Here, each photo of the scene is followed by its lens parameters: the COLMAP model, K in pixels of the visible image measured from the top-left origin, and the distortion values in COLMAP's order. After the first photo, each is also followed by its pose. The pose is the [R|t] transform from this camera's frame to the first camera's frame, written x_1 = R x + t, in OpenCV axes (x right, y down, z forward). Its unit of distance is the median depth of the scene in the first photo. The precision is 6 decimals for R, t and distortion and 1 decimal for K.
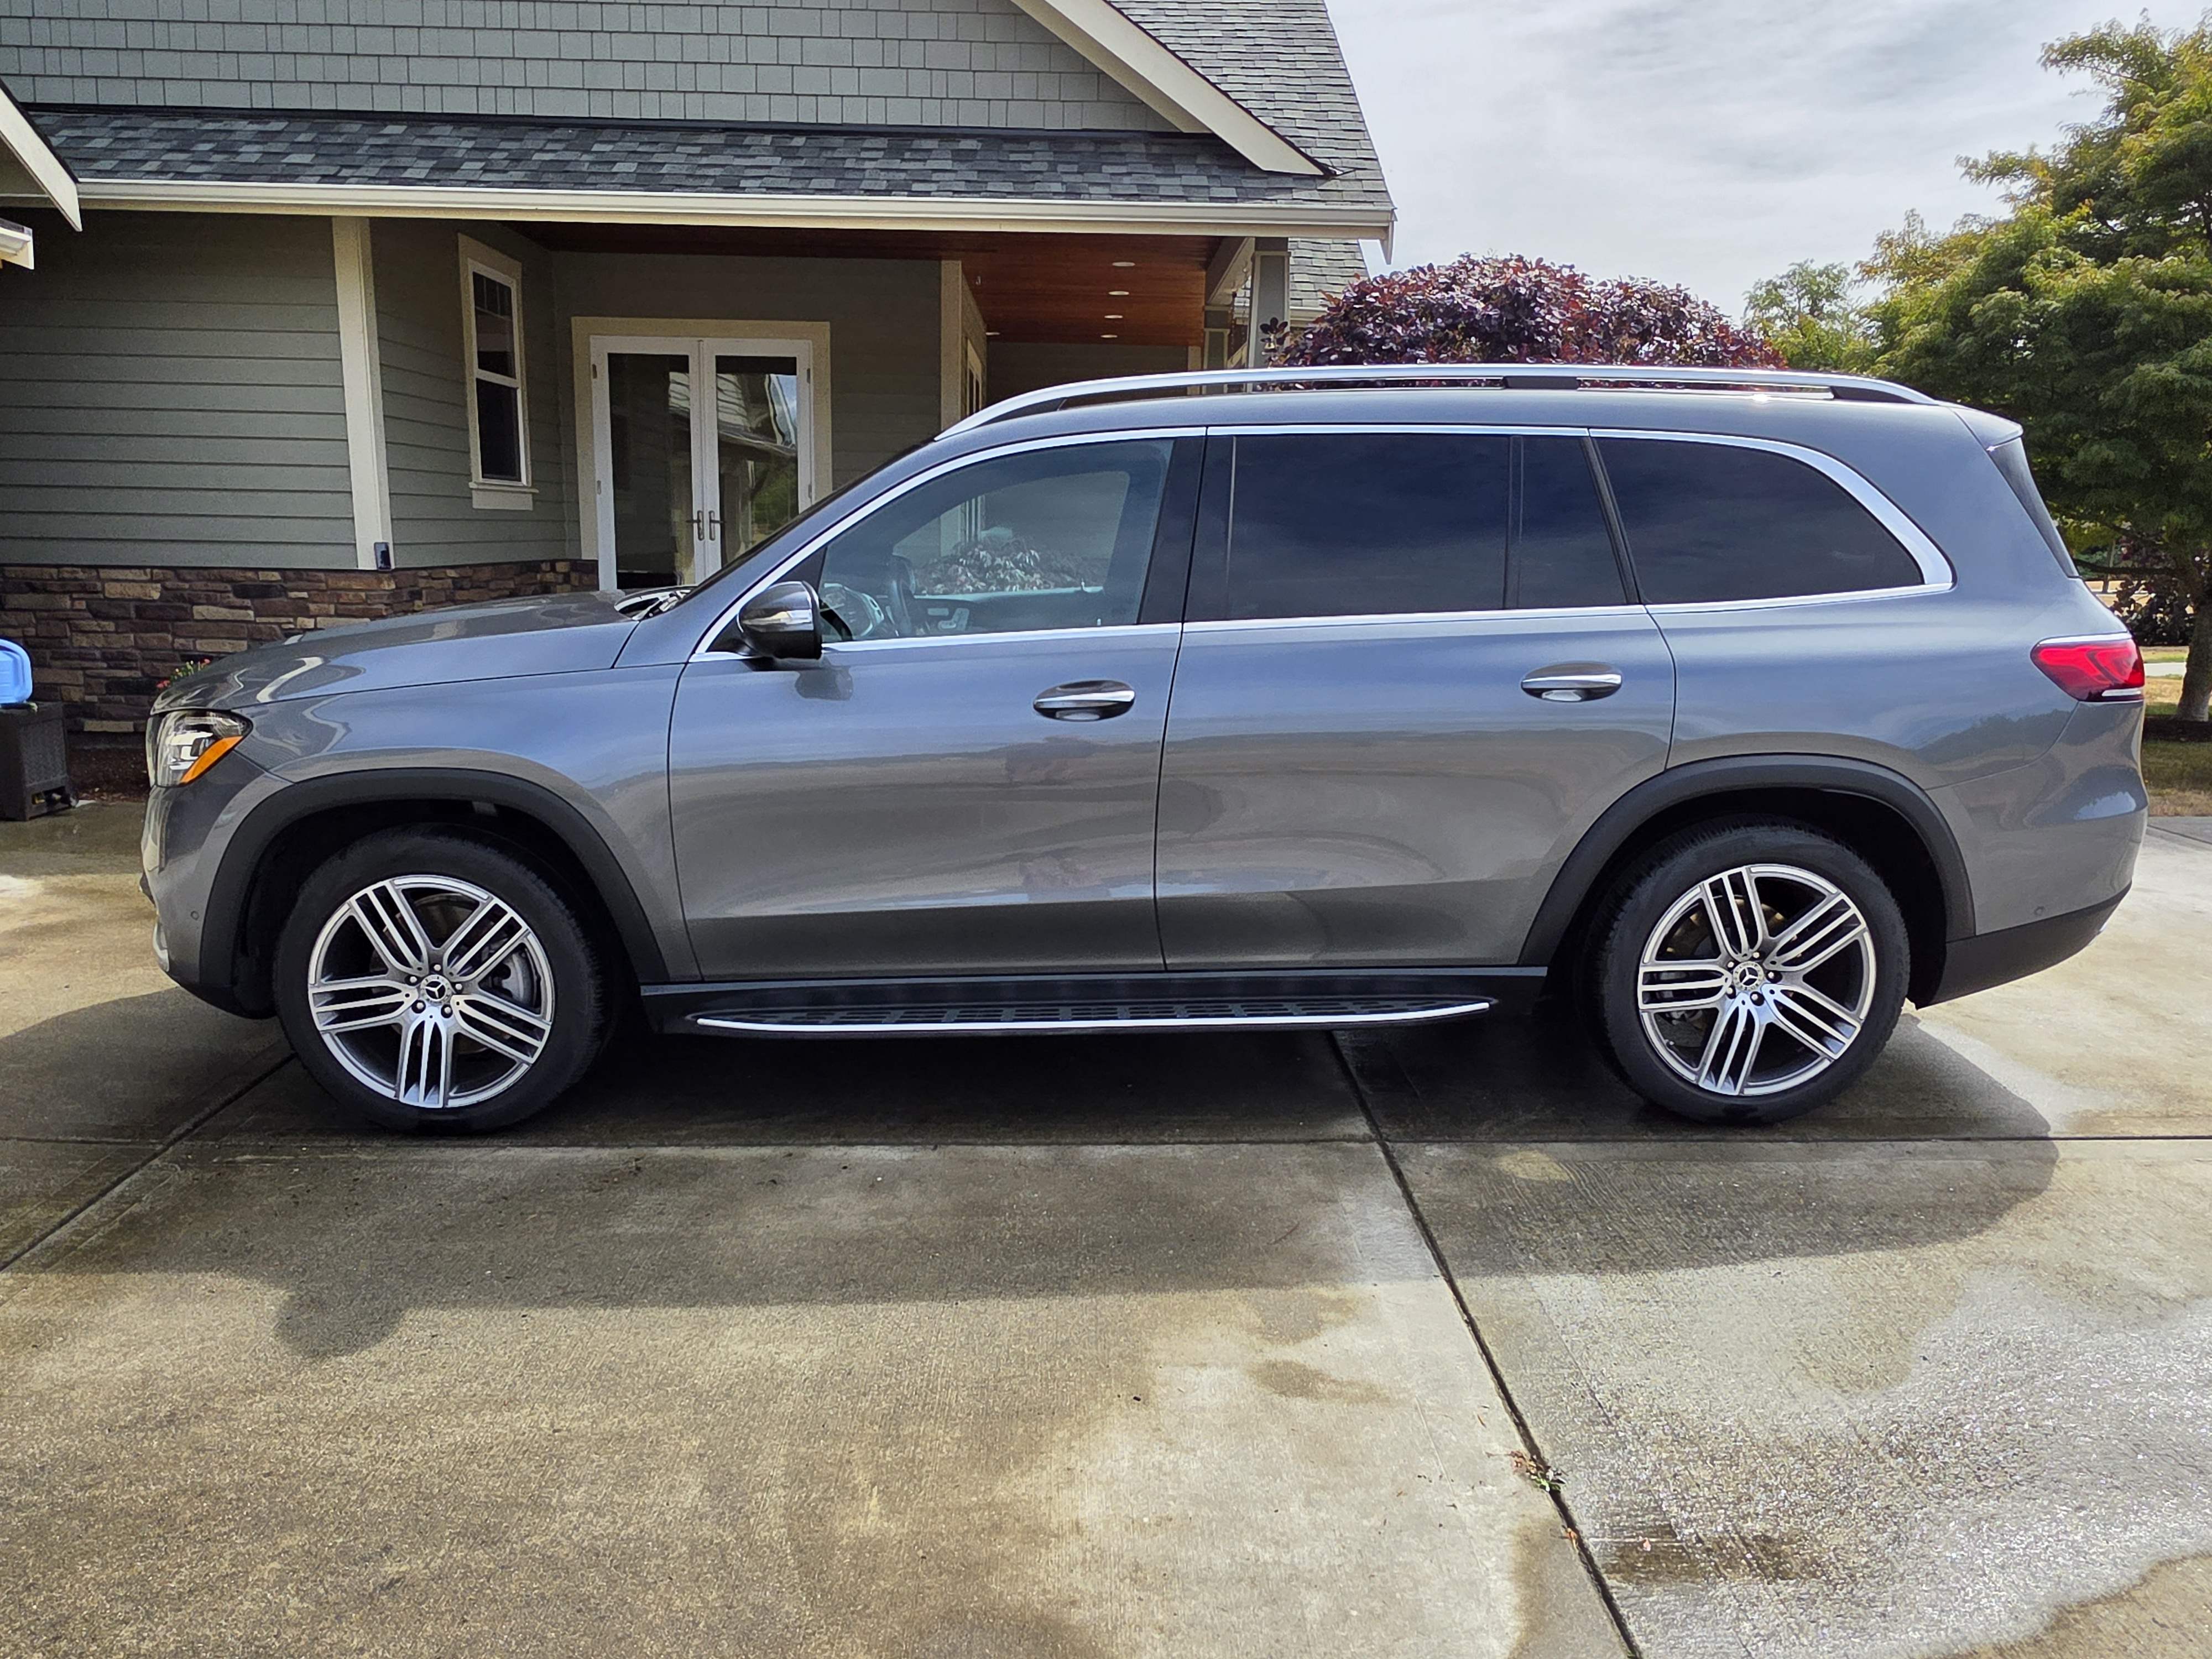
lens RADIAL K [[1521.7, 0, 1106.0], [0, 1521.7, 829.5], [0, 0, 1]] dist [0.004973, -0.003525]
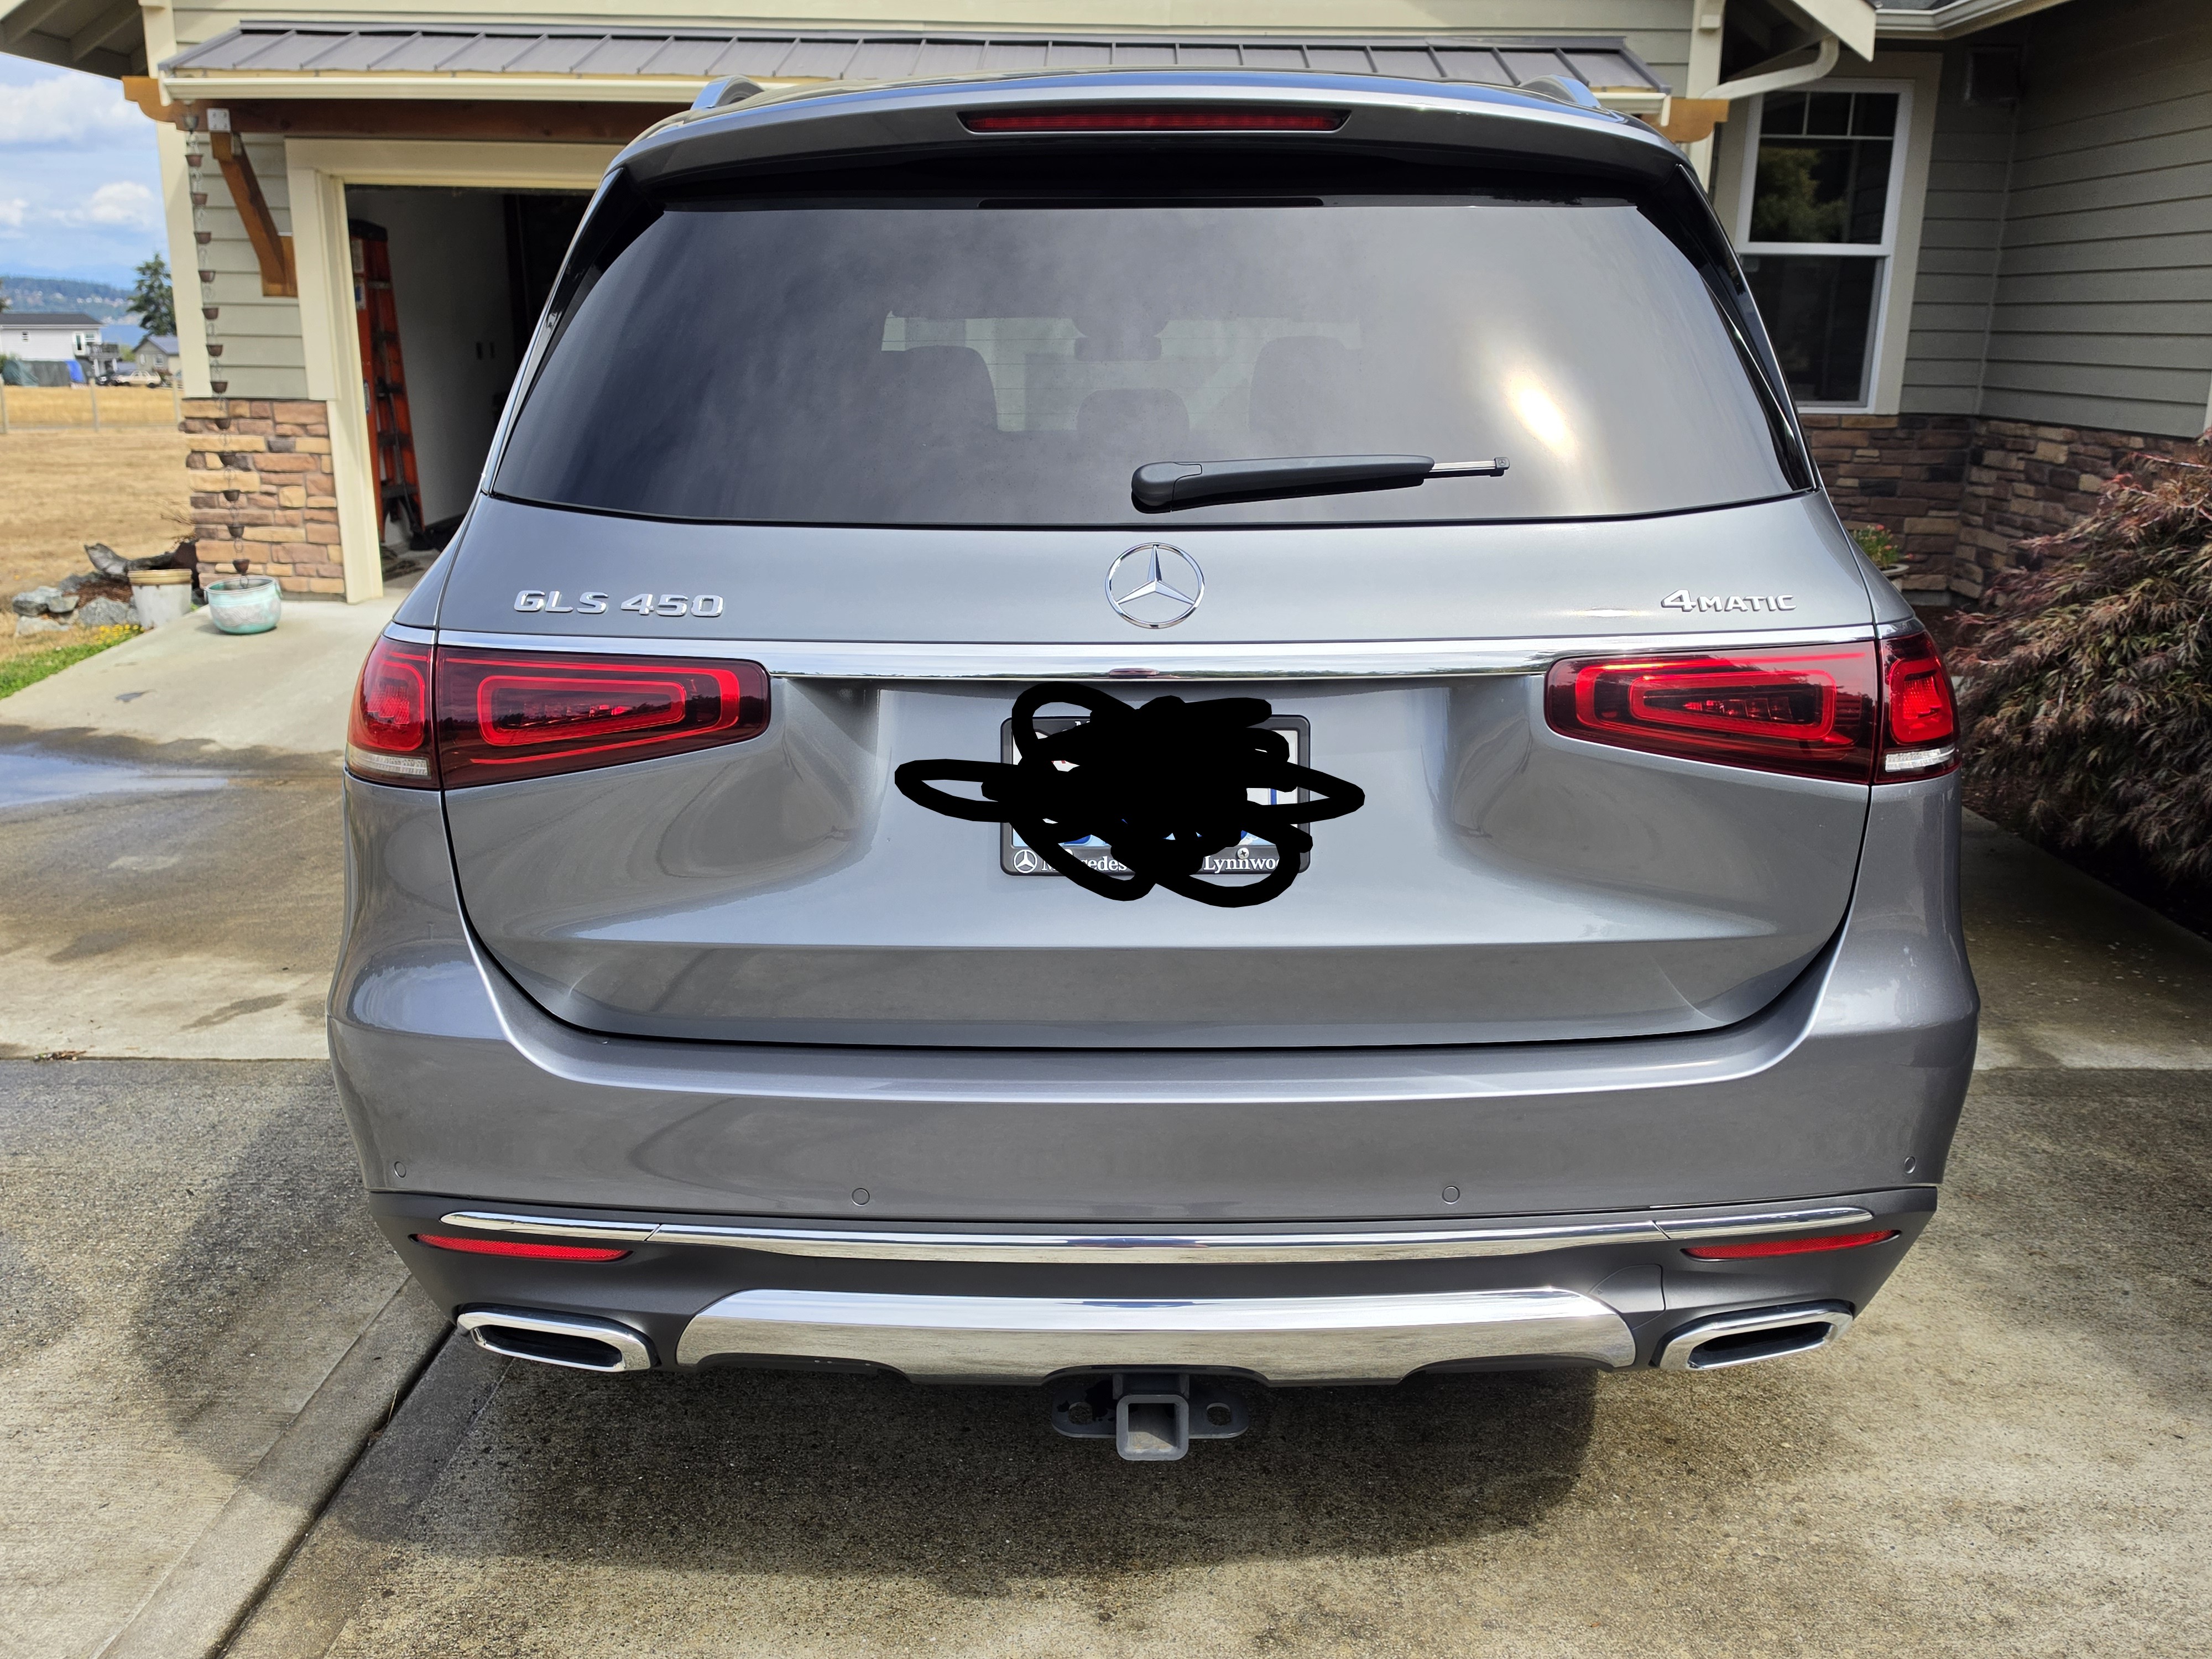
lens RADIAL K [[1845.1, 0, 1106.0], [0, 1845.1, 829.5], [0, 0, 1]] dist [0.088005, -0.142698]
pose [[-0.041784, 0.239315, -0.970042, 1.234588], [-0.204000, 0.948394, 0.242762, -0.254276], [0.978079, 0.208032, 0.009193, 1.258185]]
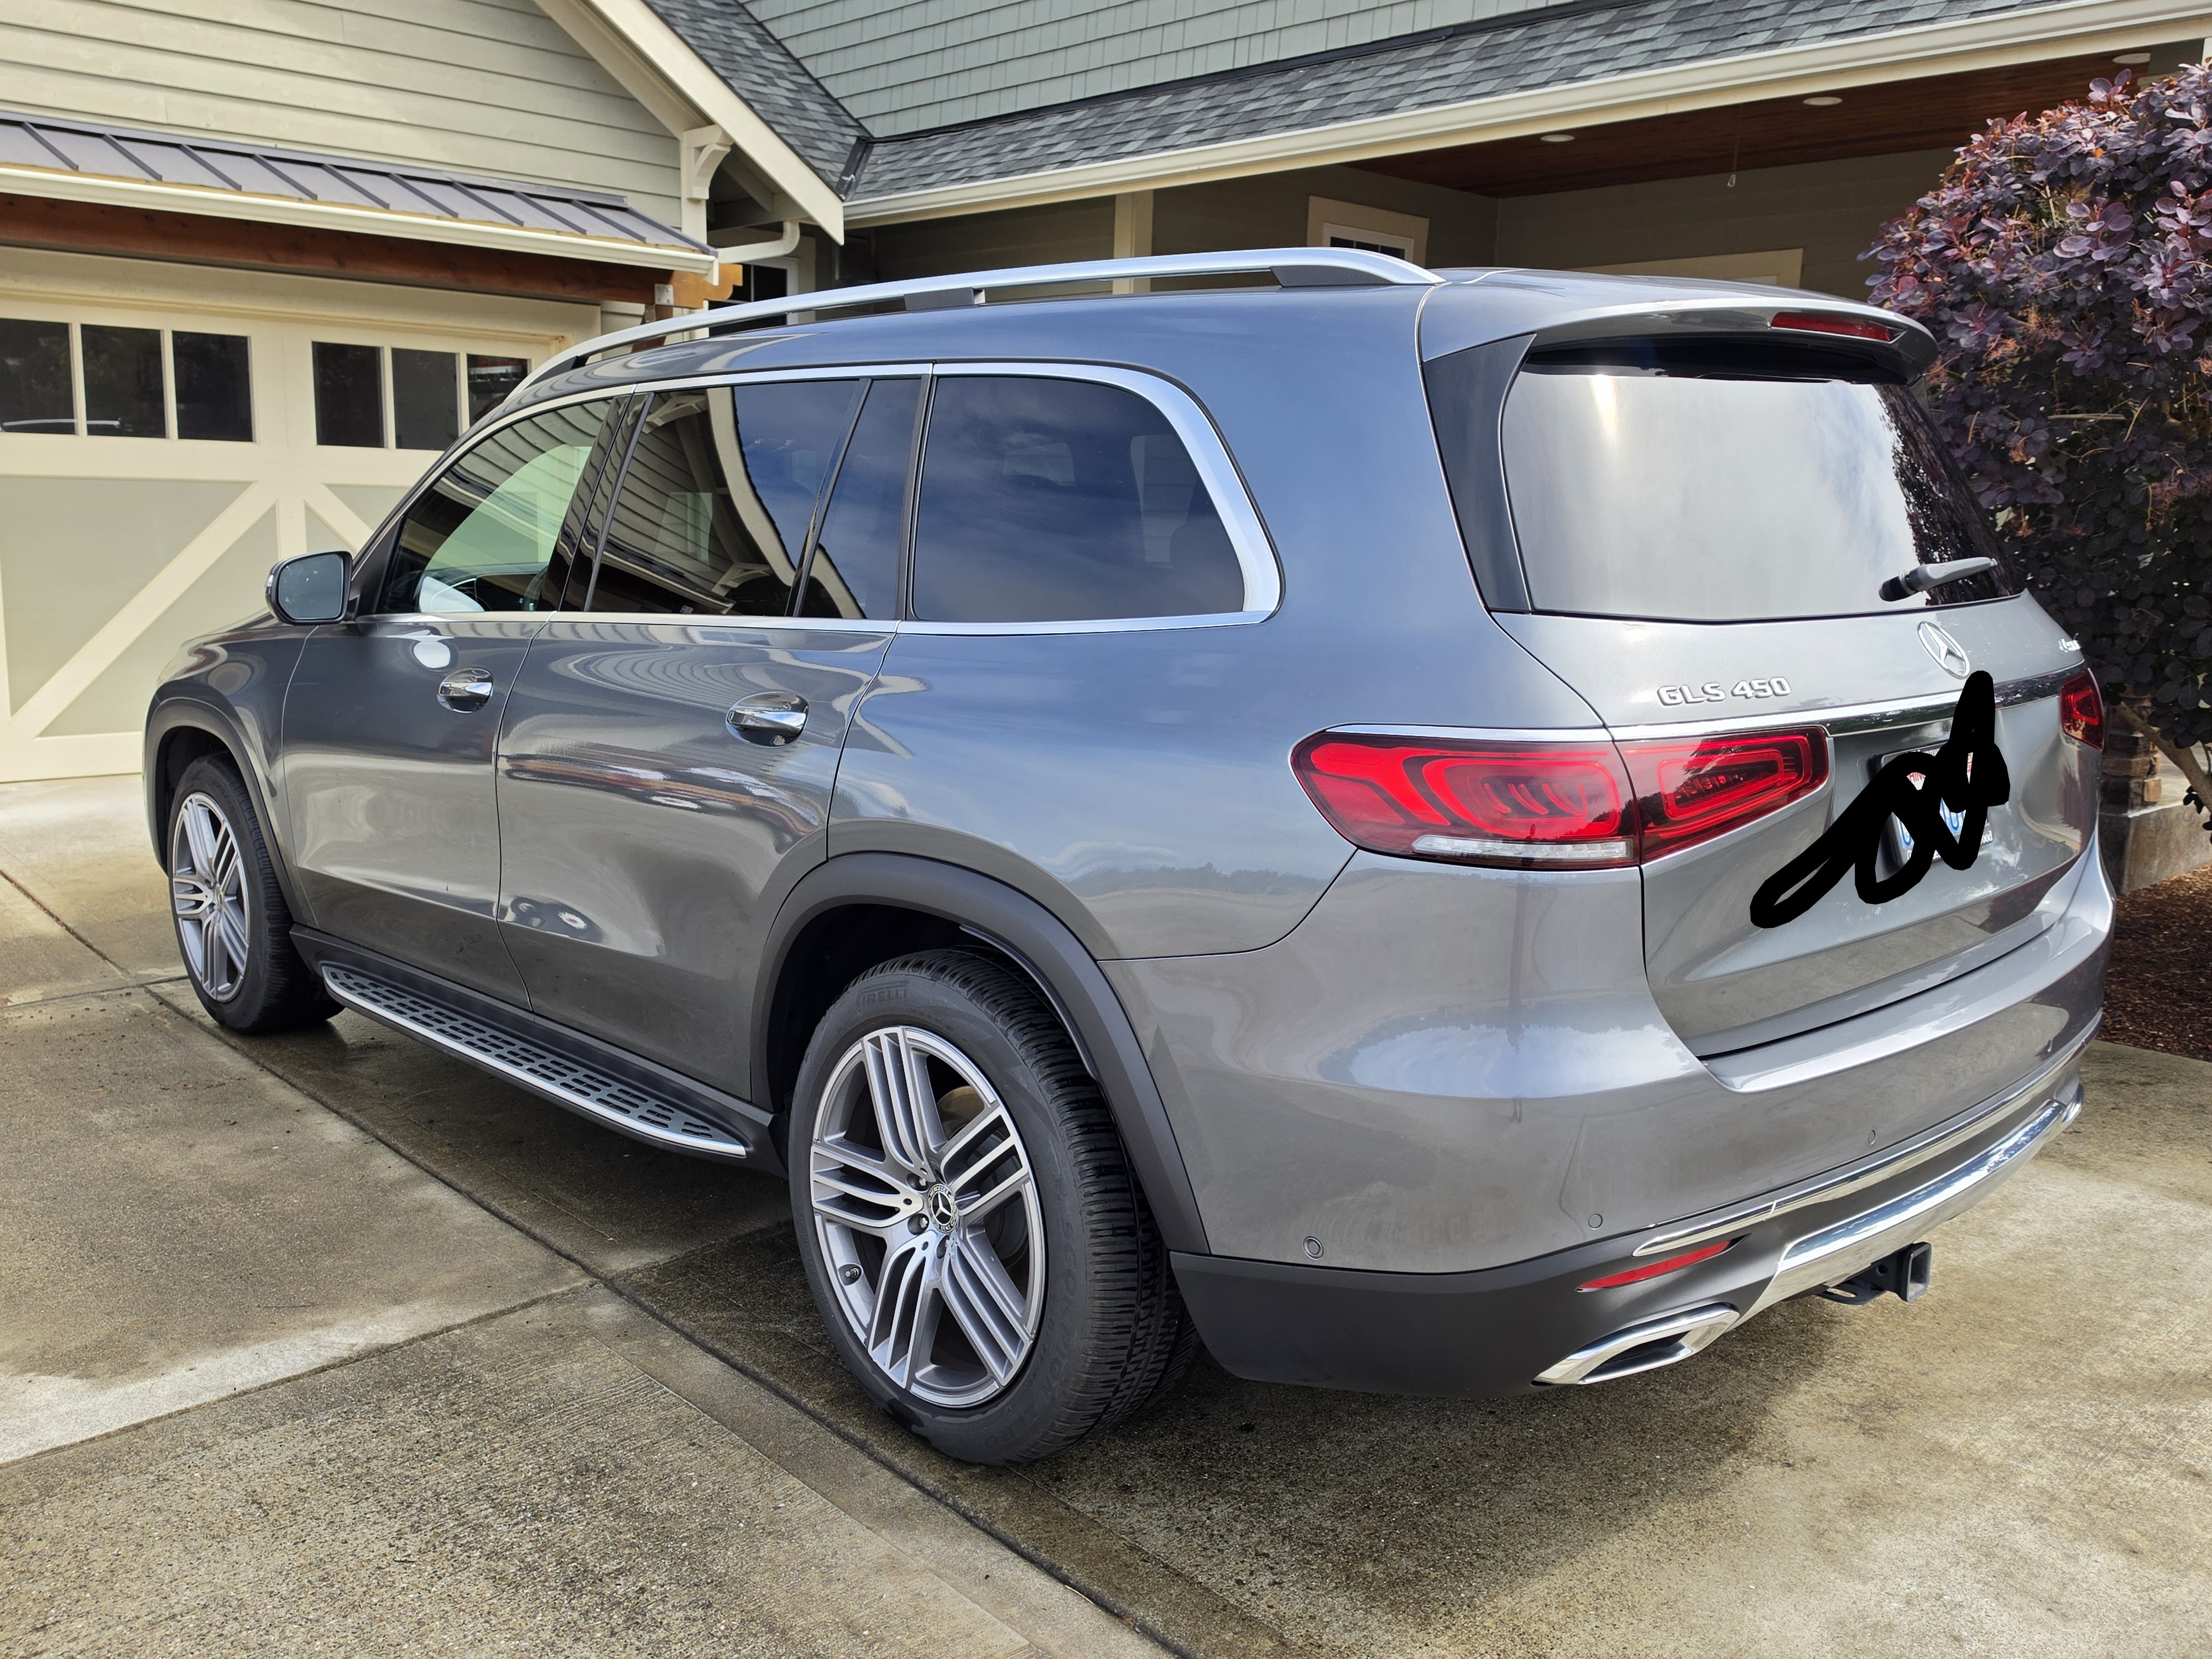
lens RADIAL K [[1845.1, 0, 1106.0], [0, 1845.1, 829.5], [0, 0, 1]] dist [0.088005, -0.142698]
pose [[0.666643, 0.131174, -0.733744, 1.046983], [-0.160316, 0.986588, 0.030721, -0.096949], [0.727933, 0.097150, 0.678731, 0.526962]]
